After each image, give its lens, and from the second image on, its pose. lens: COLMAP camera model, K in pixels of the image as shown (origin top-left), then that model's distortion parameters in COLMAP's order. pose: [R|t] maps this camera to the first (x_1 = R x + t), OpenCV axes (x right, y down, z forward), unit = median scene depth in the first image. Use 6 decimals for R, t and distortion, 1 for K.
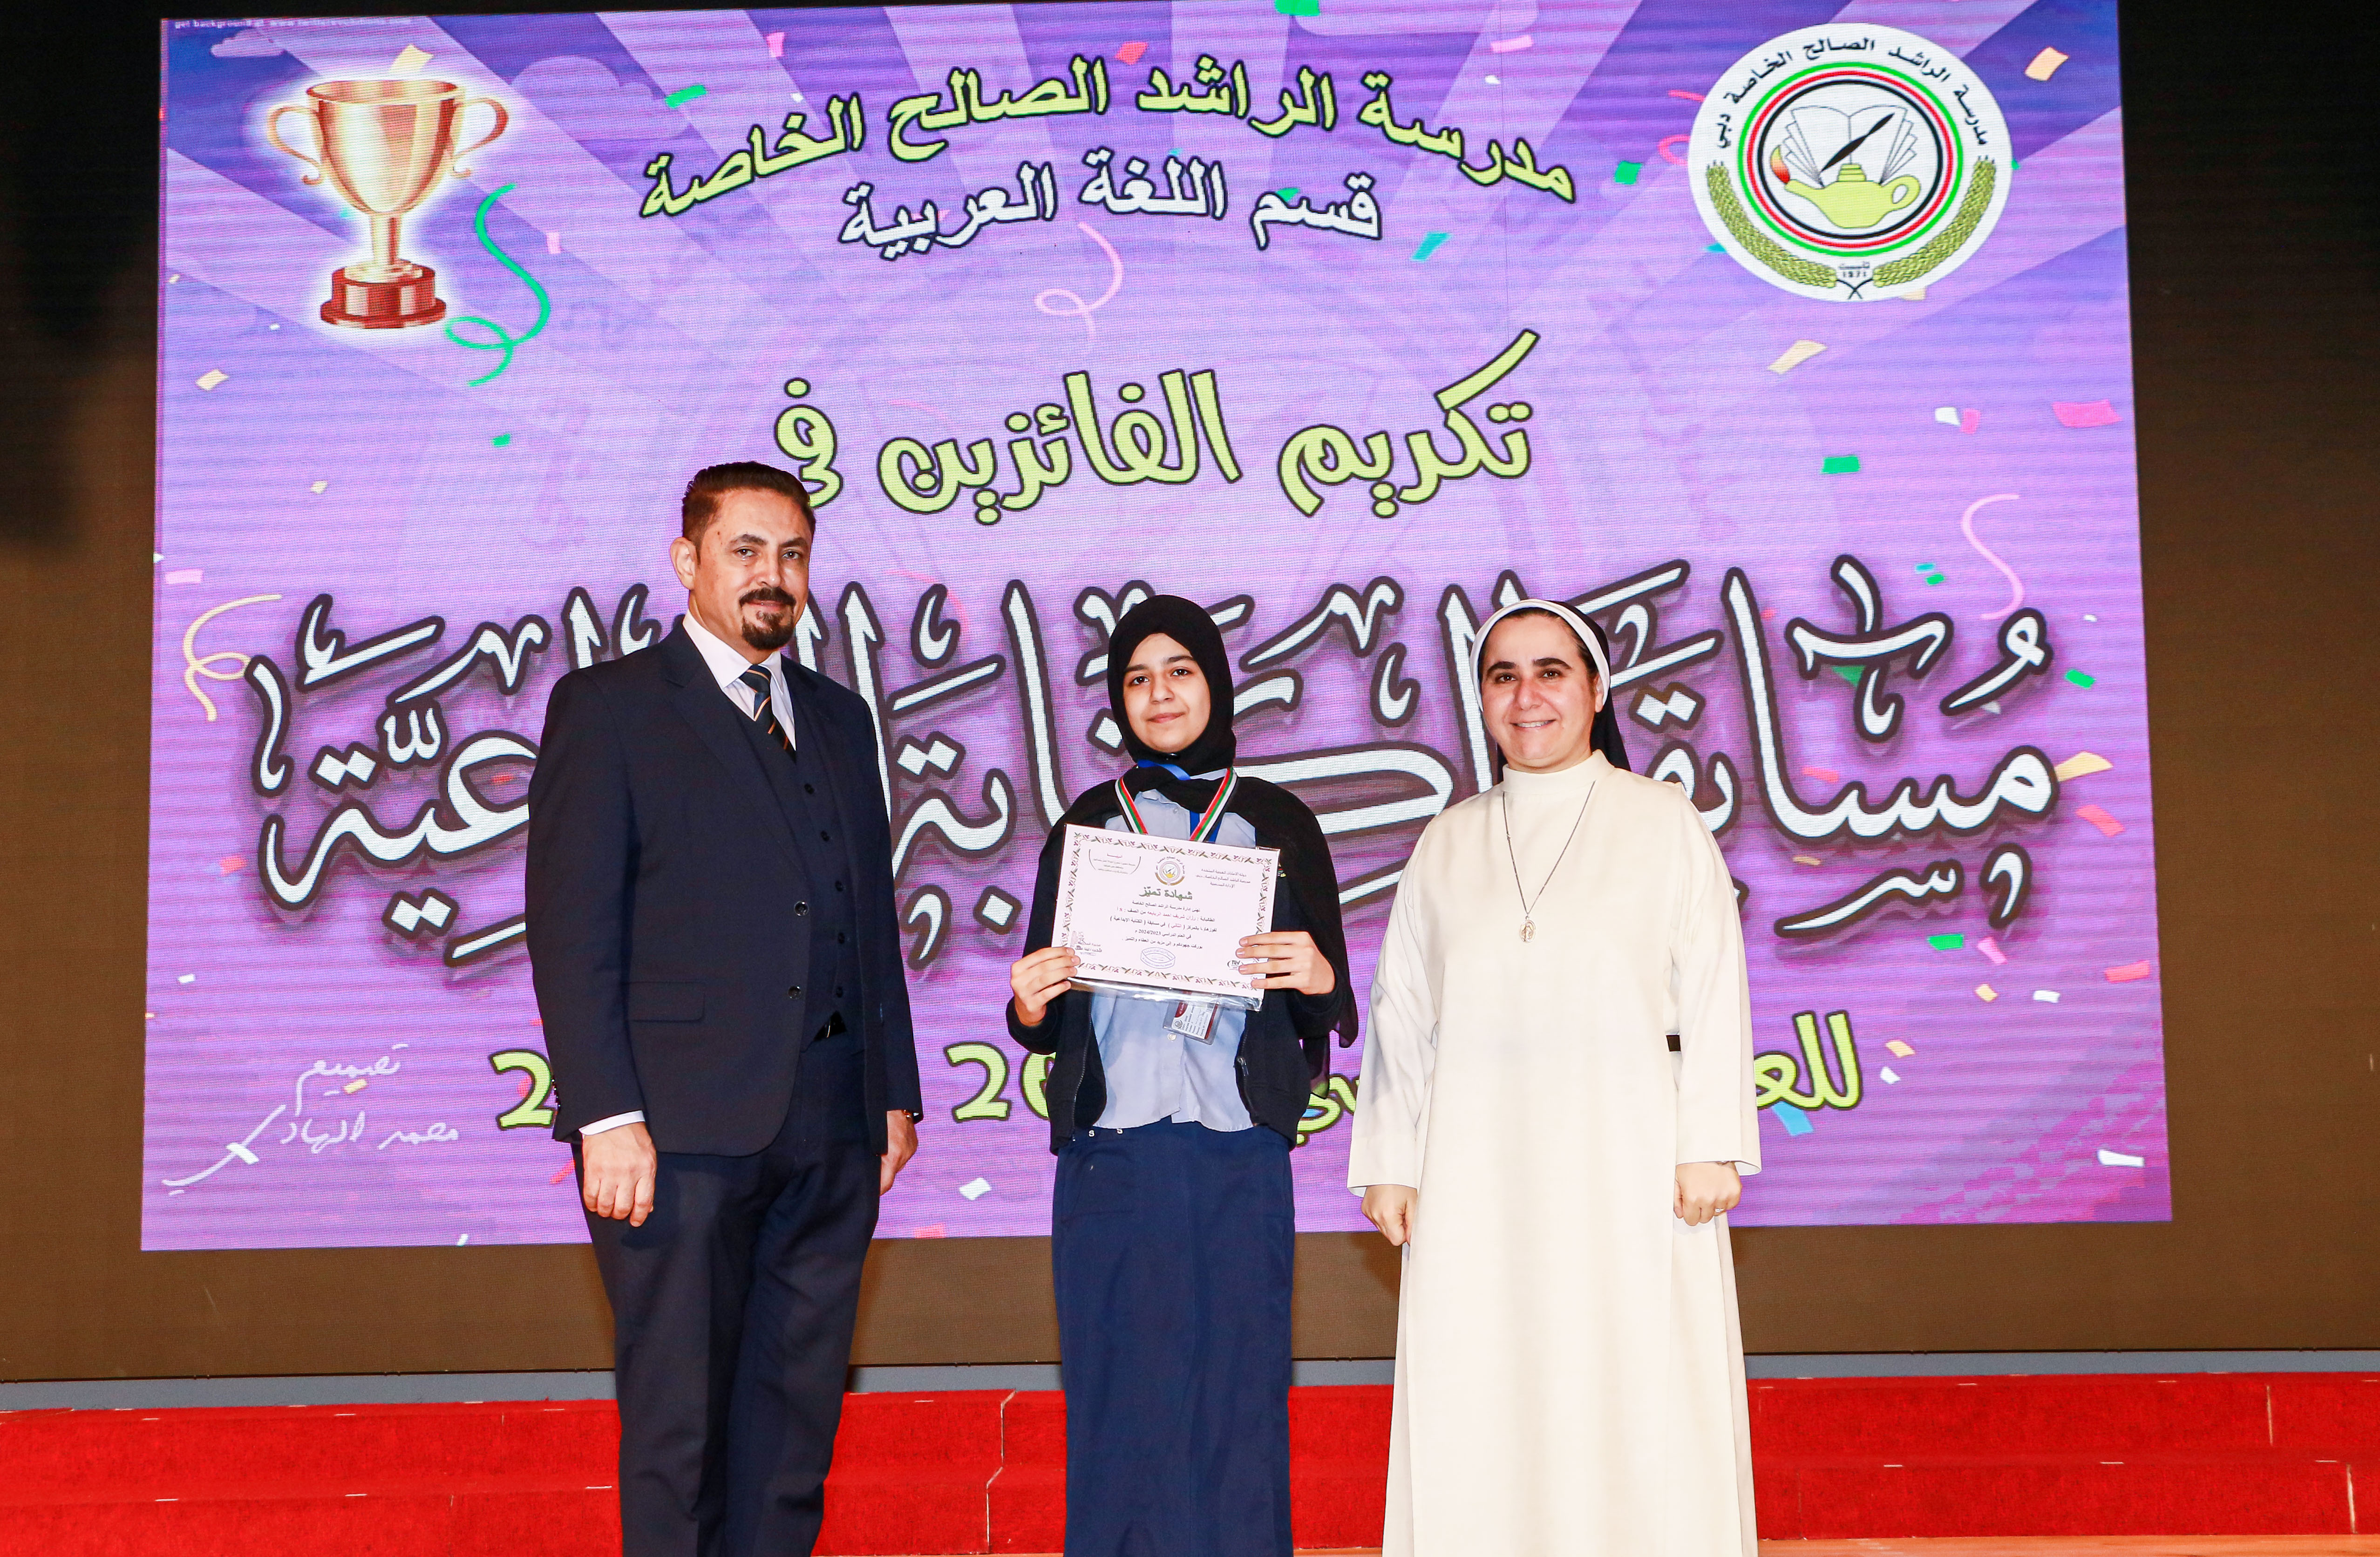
lens RADIAL K [[4579.2, 0, 1124.5], [0, 4579.2, 640.5], [0, 0, 1]] dist [-0.101042, 0.076169]
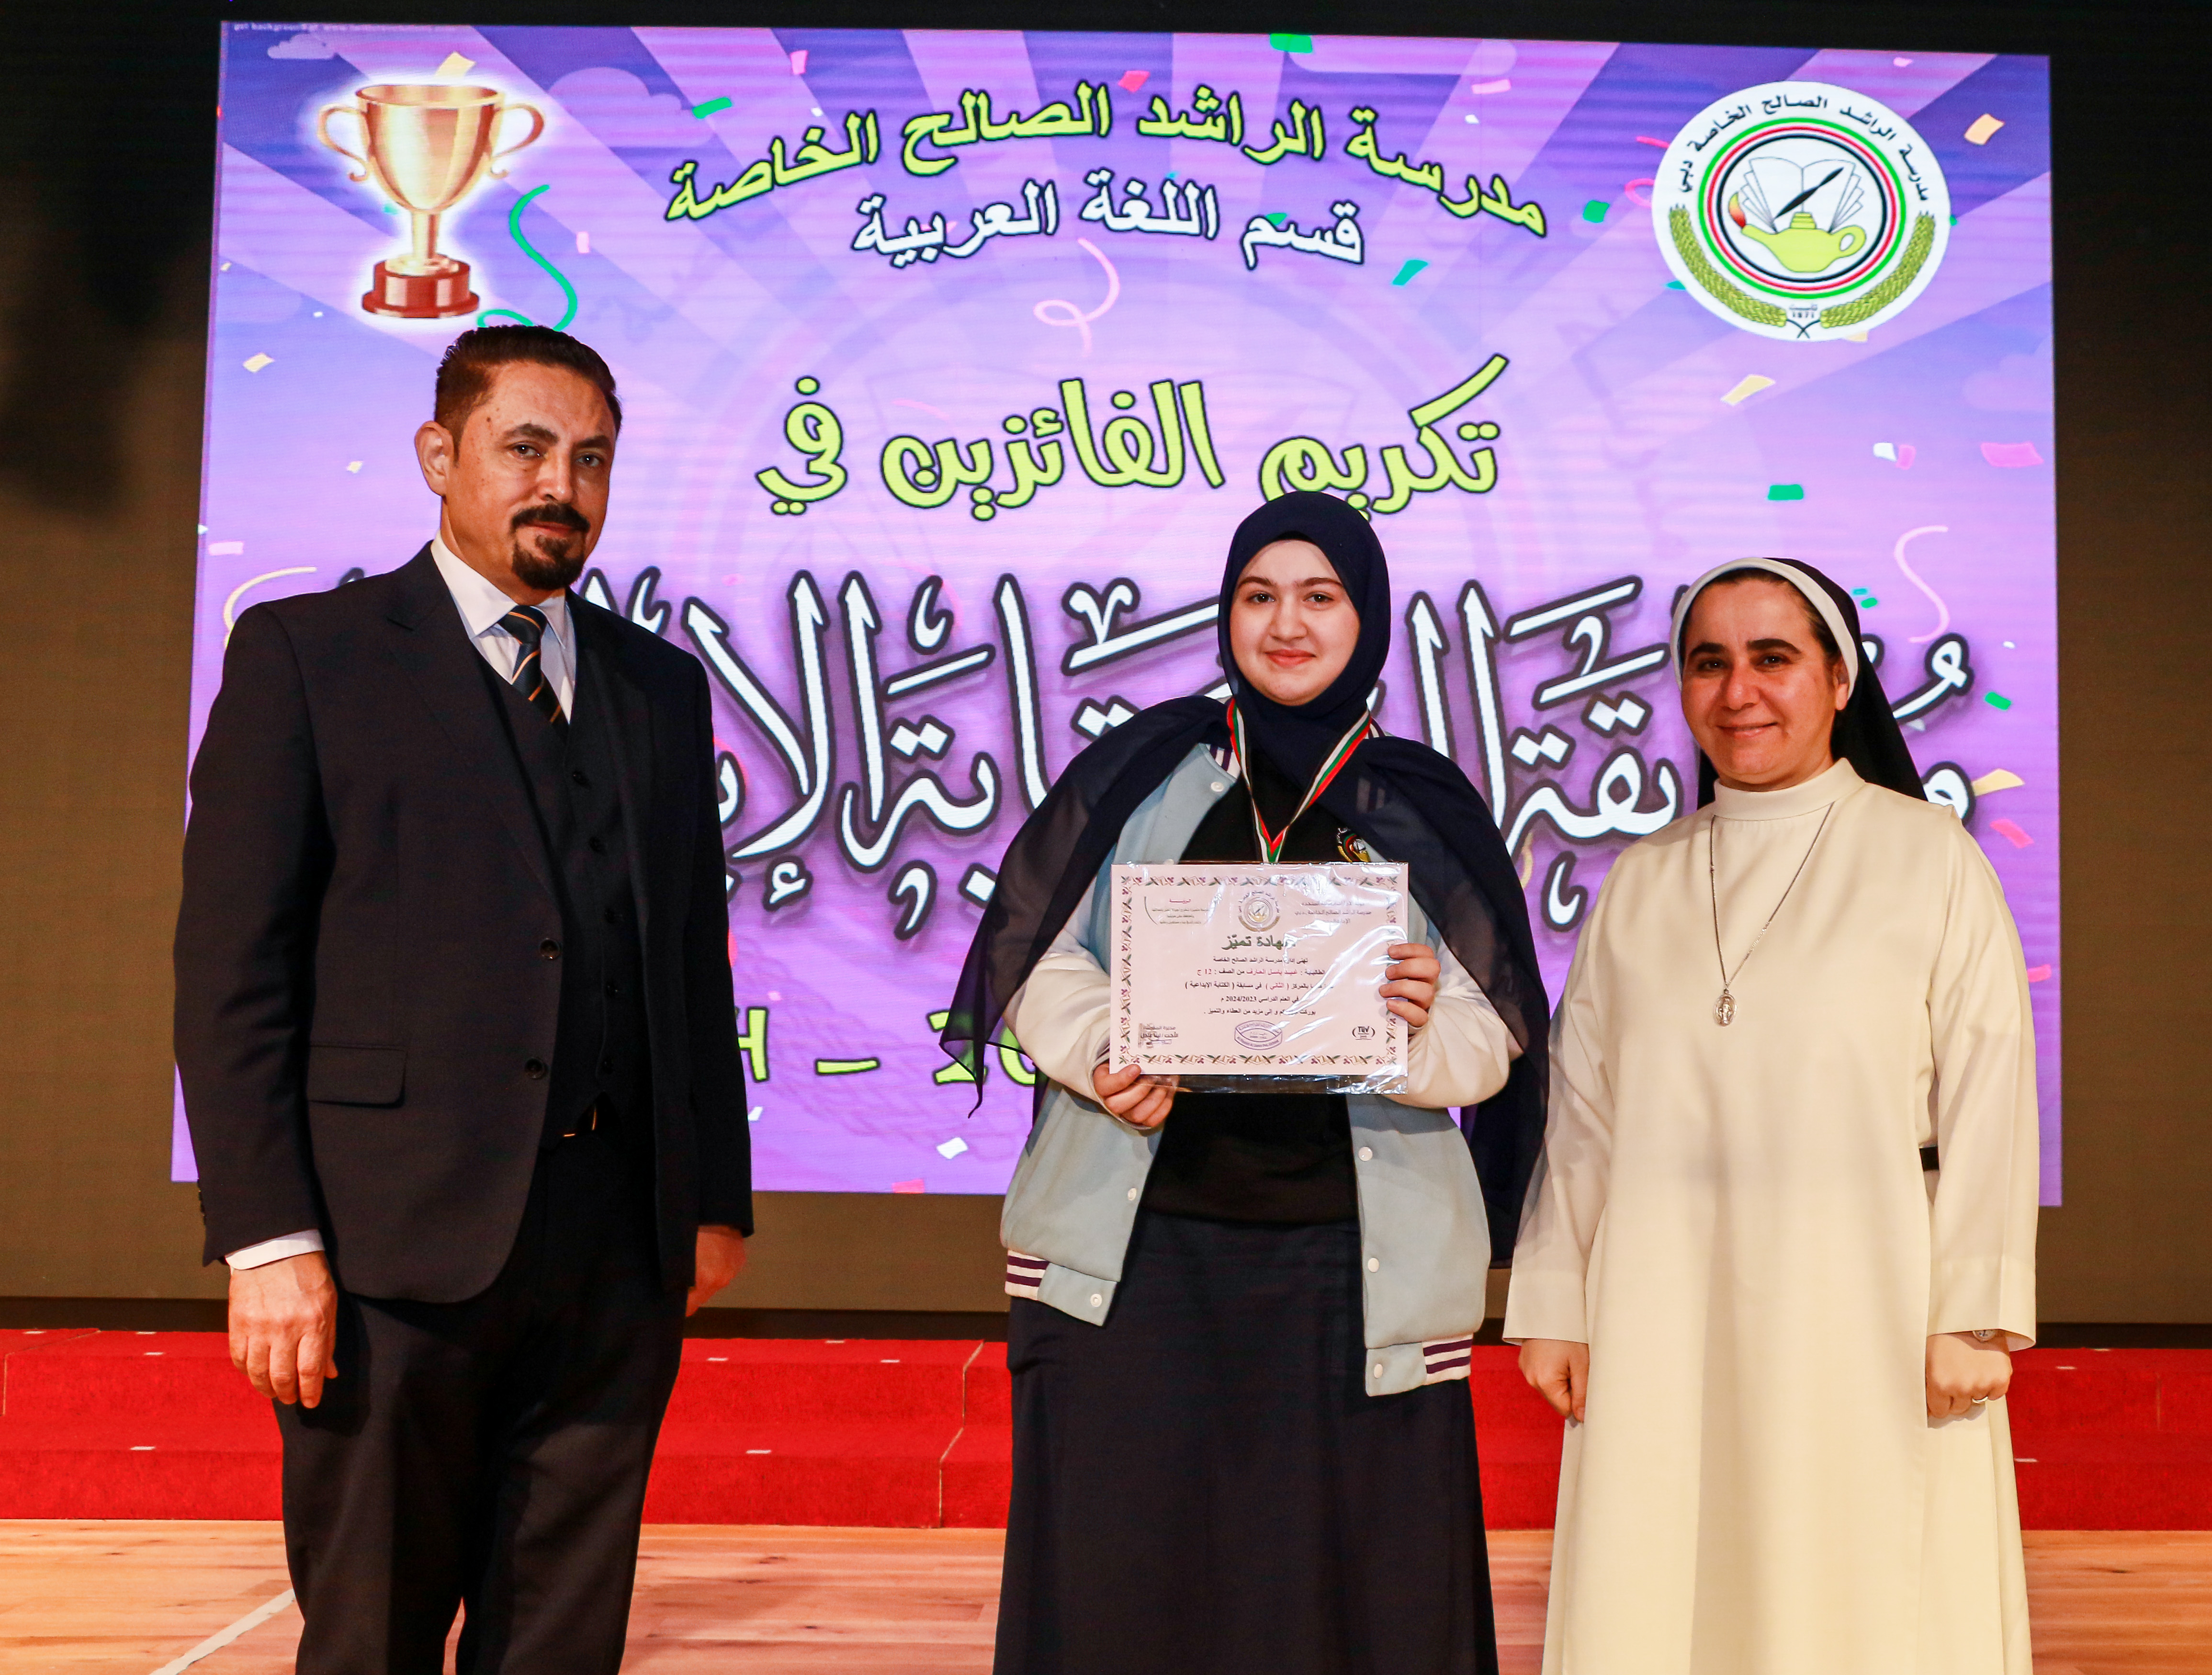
lens RADIAL K [[2547.8, 0, 1216.6], [0, 2547.8, 923.1], [0, 0, 1]] dist [-0.070628, 0.141605]
pose [[0.999171, 0.029568, 0.027991, 0.010149], [-0.032156, 0.994759, 0.097057, 0.008299], [-0.024975, -0.097876, 0.994885, 0.399795]]
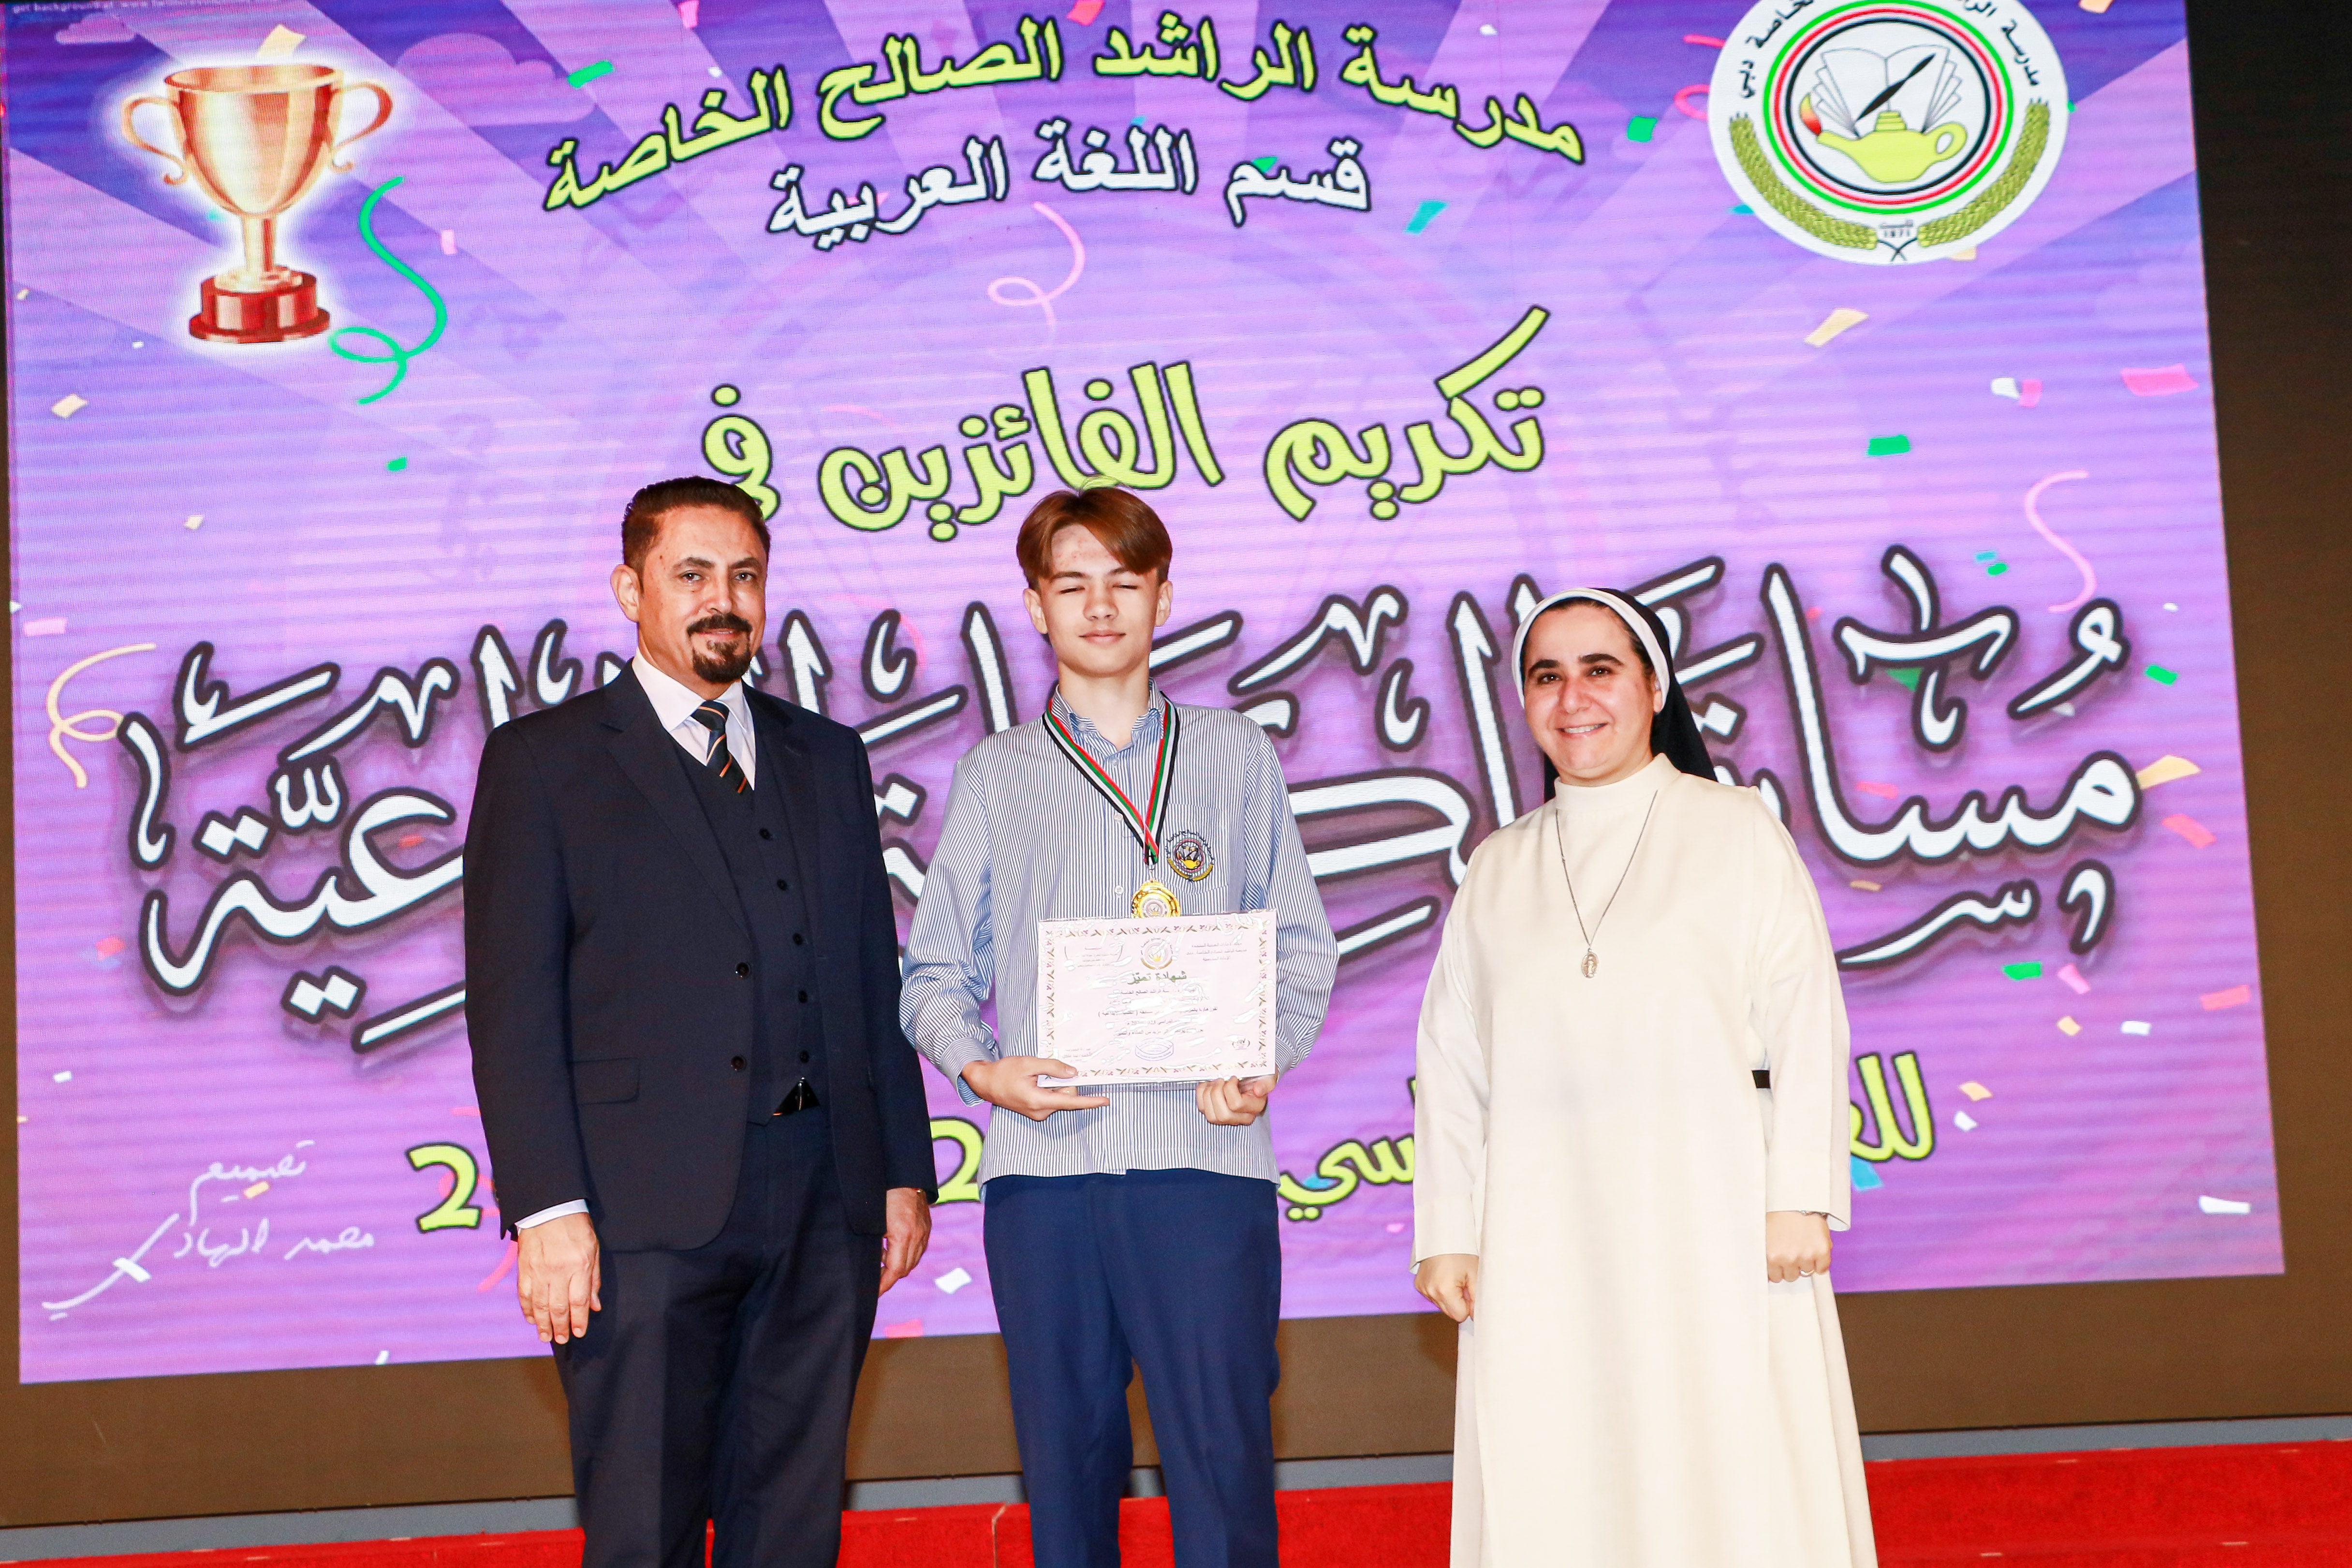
lens RADIAL K [[3588.1, 0, 1167.3], [0, 3588.1, 910.4], [0, 0, 1]] dist [0.022581, 0.129115]
pose [[0.999339, -0.032311, 0.016664, -0.000013], [0.031370, 0.998054, 0.053898, 0.010263], [-0.018373, -0.053340, 0.998407, 0.287785]]
